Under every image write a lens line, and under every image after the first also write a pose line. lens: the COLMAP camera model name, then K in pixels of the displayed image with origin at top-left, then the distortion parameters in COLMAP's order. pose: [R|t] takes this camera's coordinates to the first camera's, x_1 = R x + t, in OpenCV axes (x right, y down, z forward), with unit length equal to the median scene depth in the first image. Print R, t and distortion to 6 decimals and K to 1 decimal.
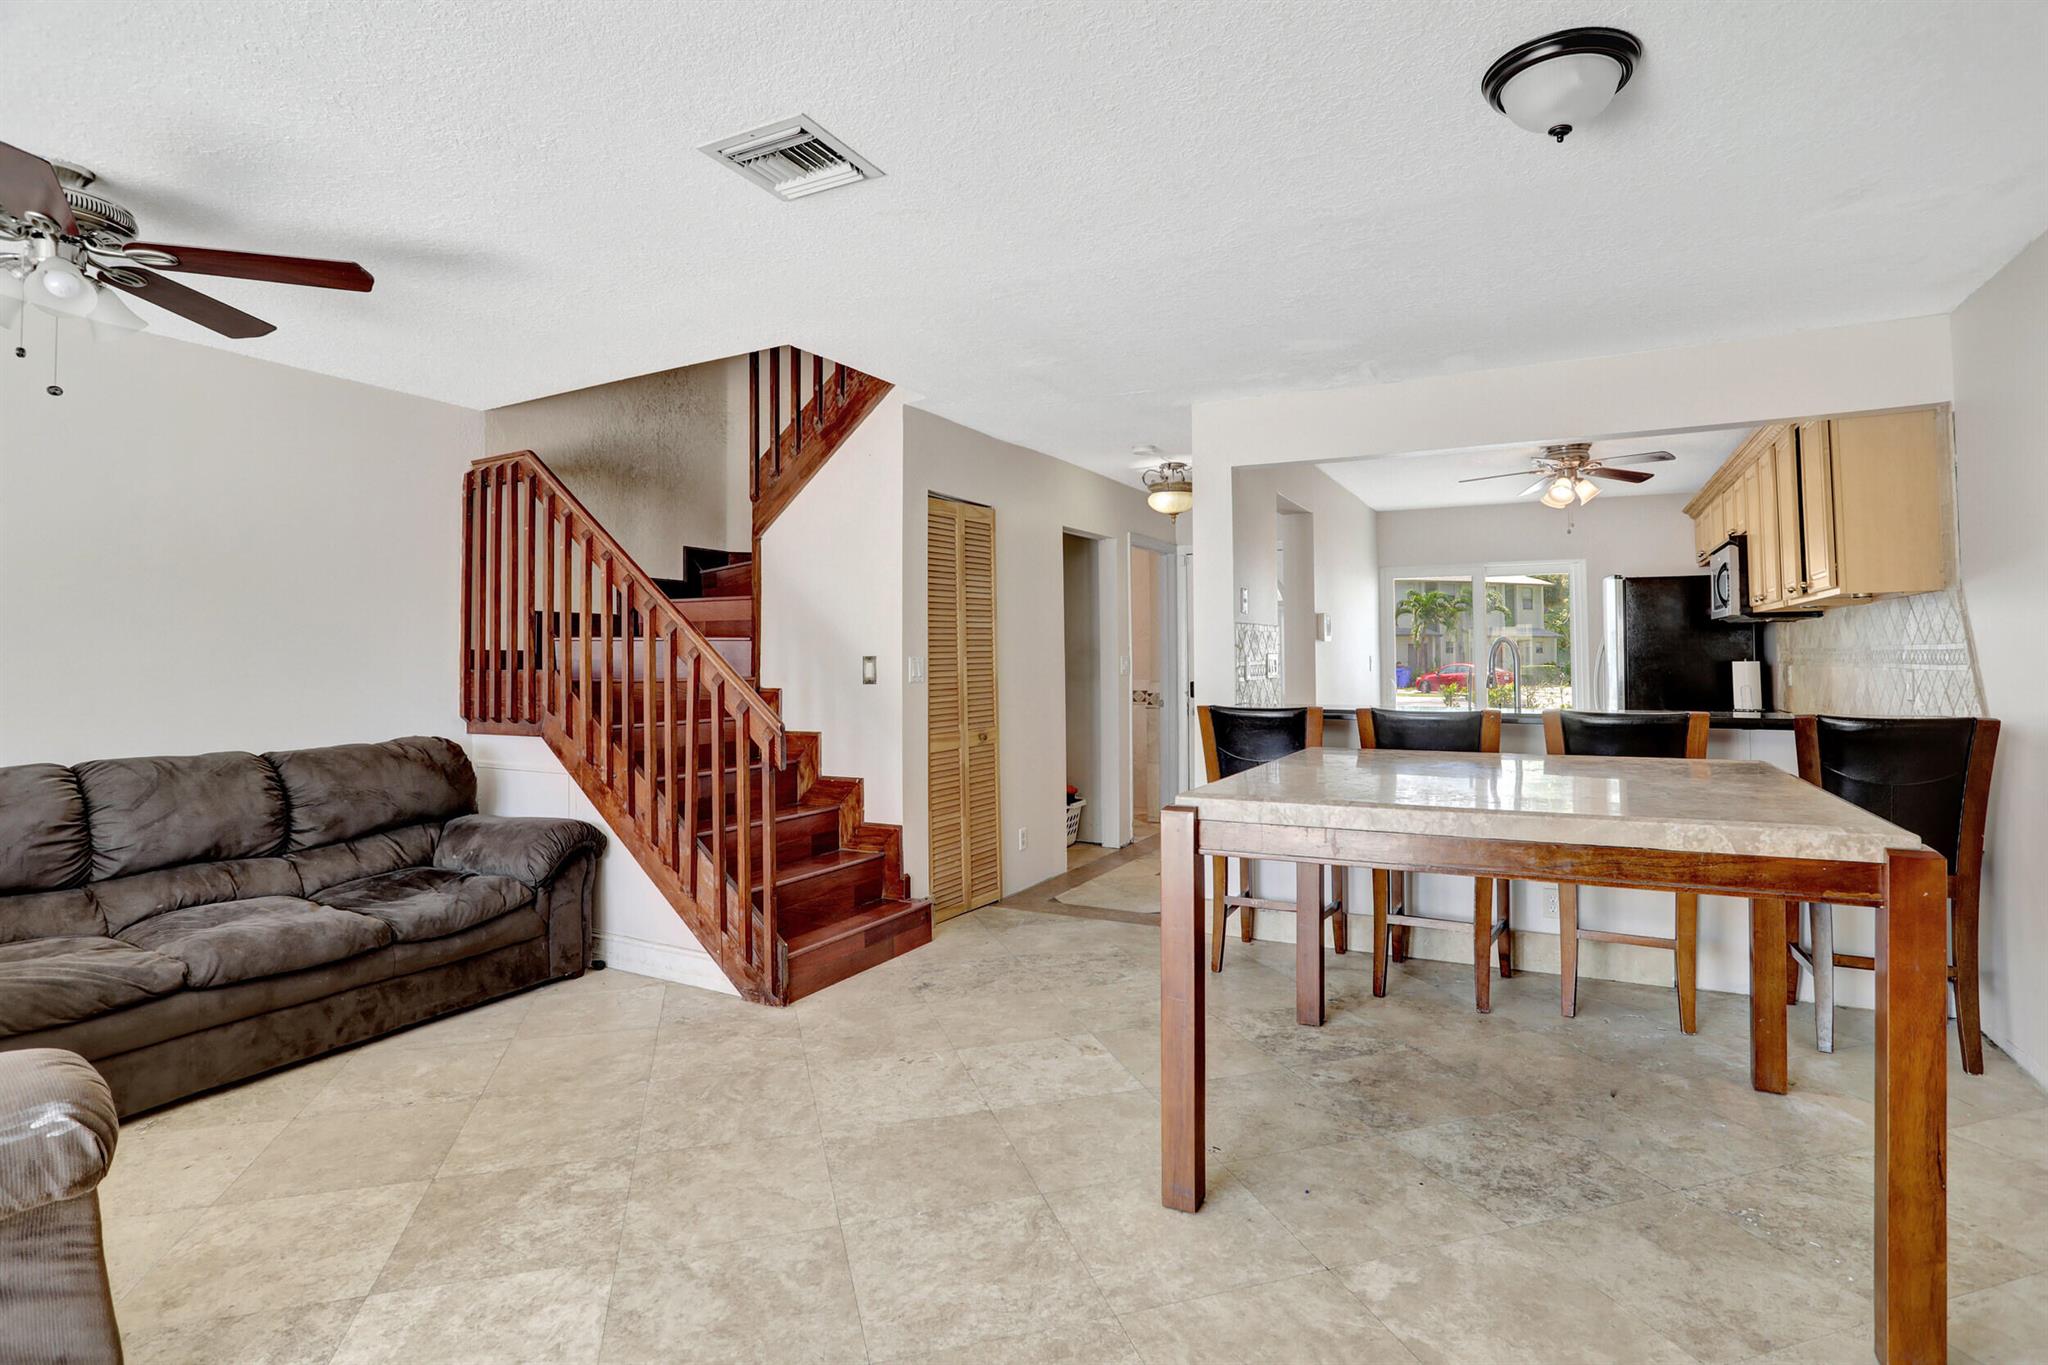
lens RADIAL K [[1024.4, 0, 1014.2], [0, 1024.4, 674.2], [0, 0, 1]] dist [-0.096293, 0.049088]
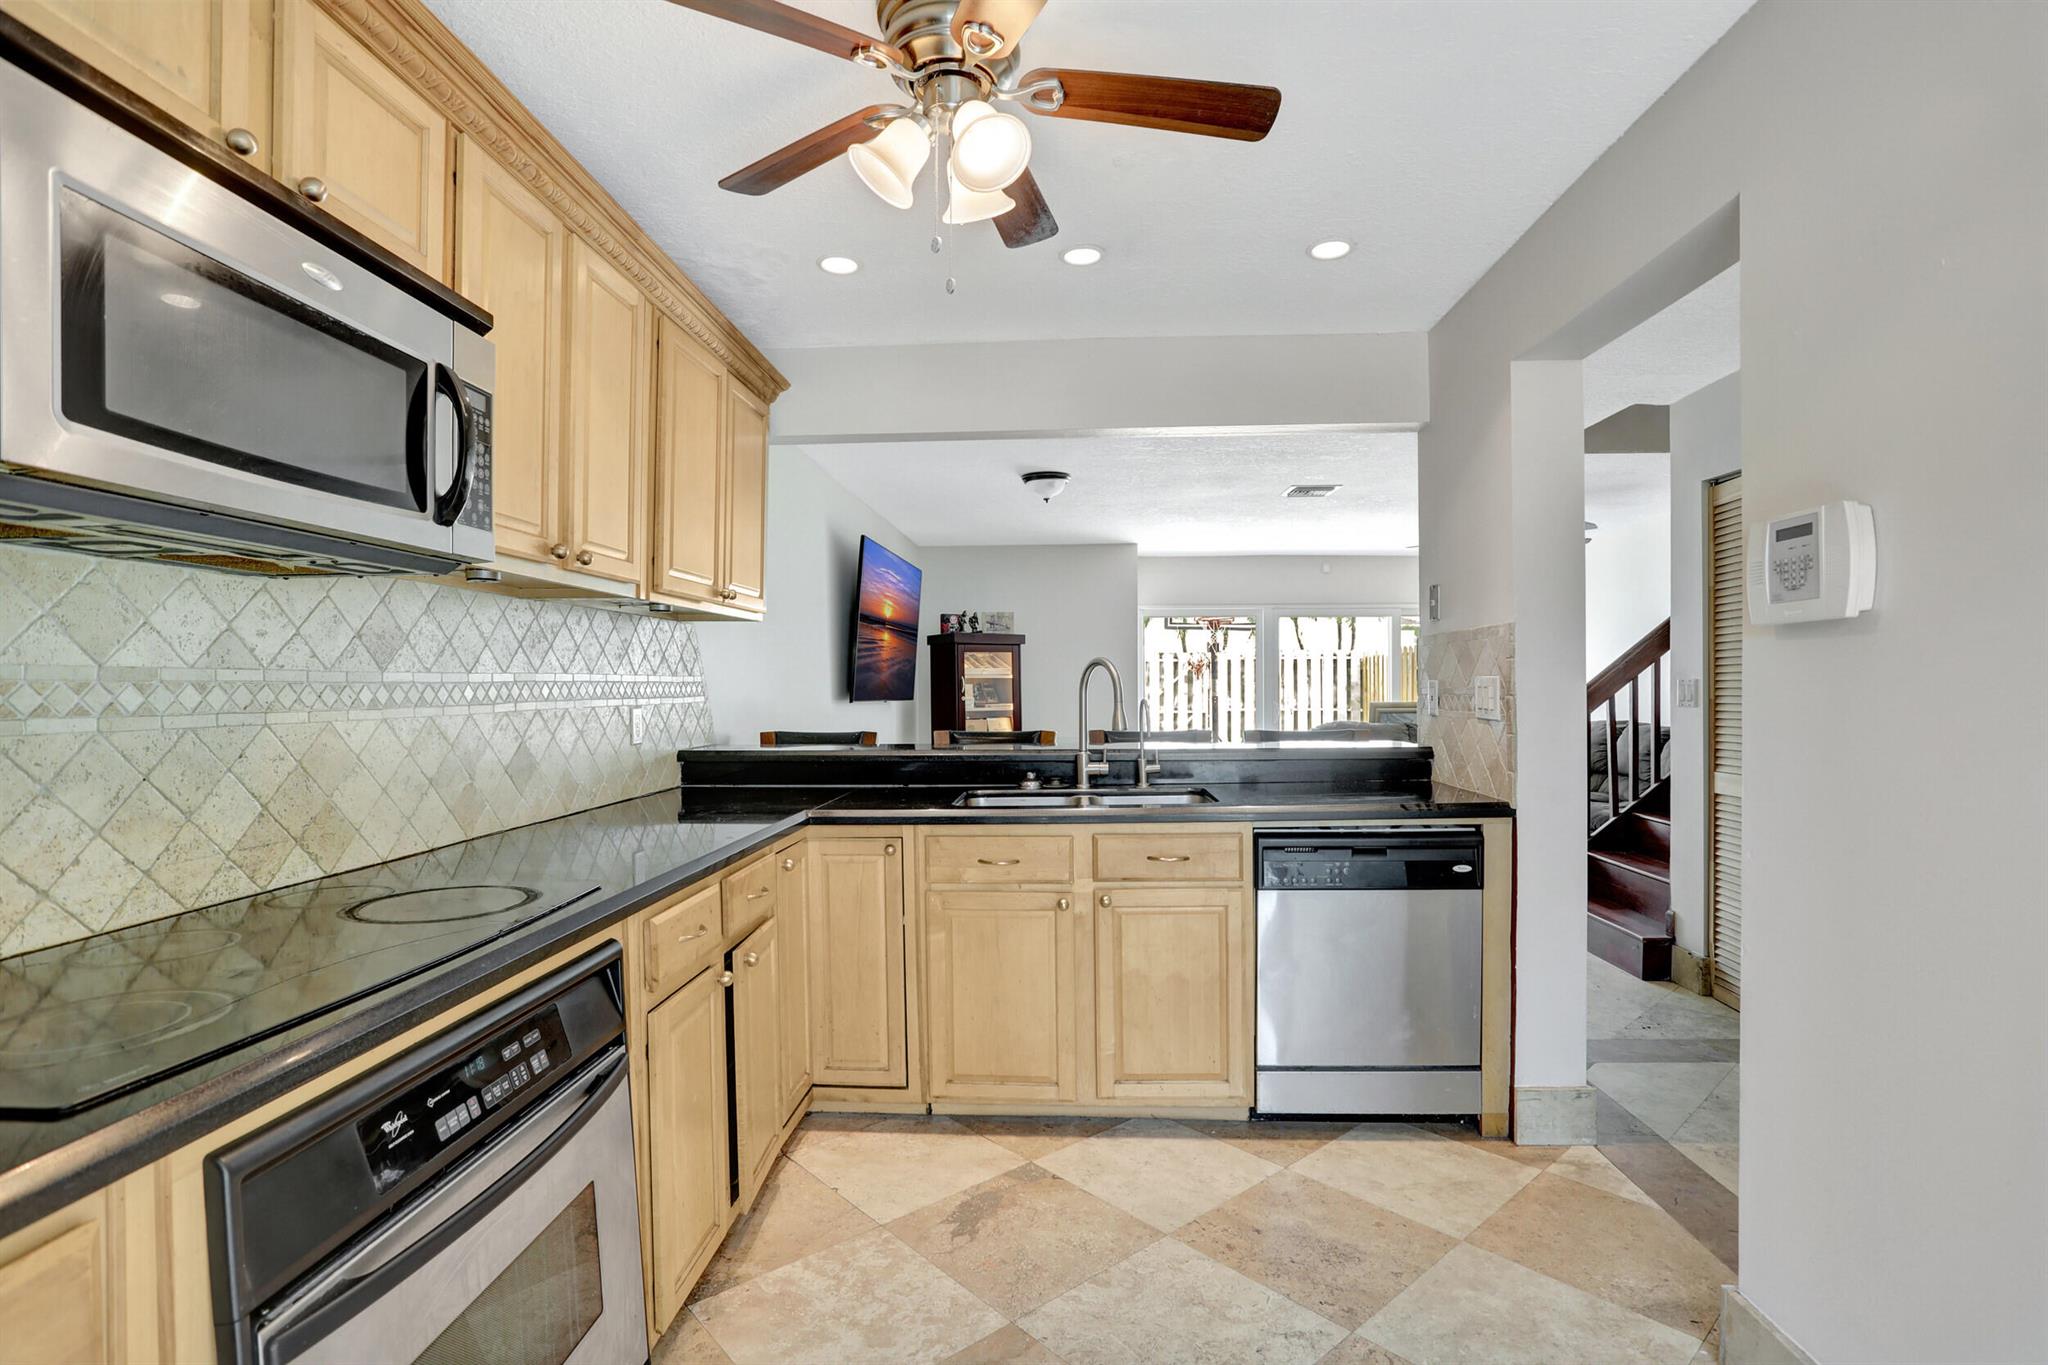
lens RADIAL K [[1015.1, 0, 1024.0], [0, 1015.1, 682.5], [0, 0, 1]] dist [0.000641, 0.000040]
pose [[-0.904269, -0.000088, -0.426962, 1.279809], [-0.008328, 0.999813, 0.017431, -0.053667], [0.426881, 0.019318, -0.904101, 2.459123]]
